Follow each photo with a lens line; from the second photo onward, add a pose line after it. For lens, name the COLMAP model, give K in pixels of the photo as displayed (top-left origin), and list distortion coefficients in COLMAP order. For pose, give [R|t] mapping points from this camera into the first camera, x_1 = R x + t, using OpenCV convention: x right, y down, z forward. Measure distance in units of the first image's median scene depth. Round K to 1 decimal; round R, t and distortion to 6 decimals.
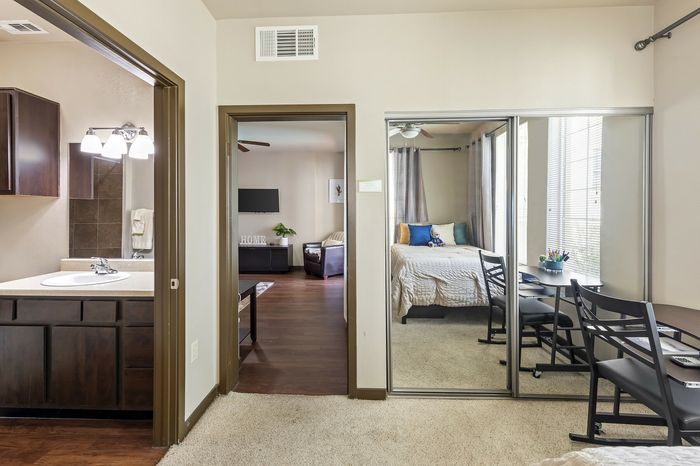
lens RADIAL K [[291.6, 0, 351.1], [0, 291.6, 213.2], [0, 0, 1]] dist [0.001056, 0.000071]
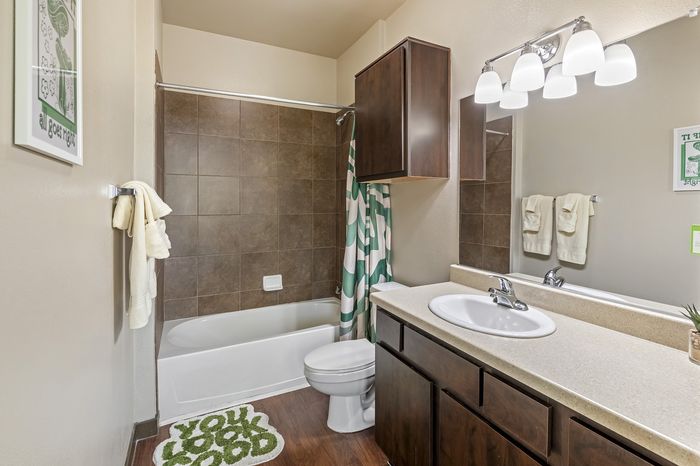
lens RADIAL K [[332.5, 0, 351.3], [0, 332.5, 203.6], [0, 0, 1]] dist [0.000114, 0.000028]
pose [[0.480329, 0.005674, -0.877070, -0.387931], [-0.003482, 0.999984, 0.004562, 0.004793], [0.877081, 0.000863, 0.480341, 0.385985]]
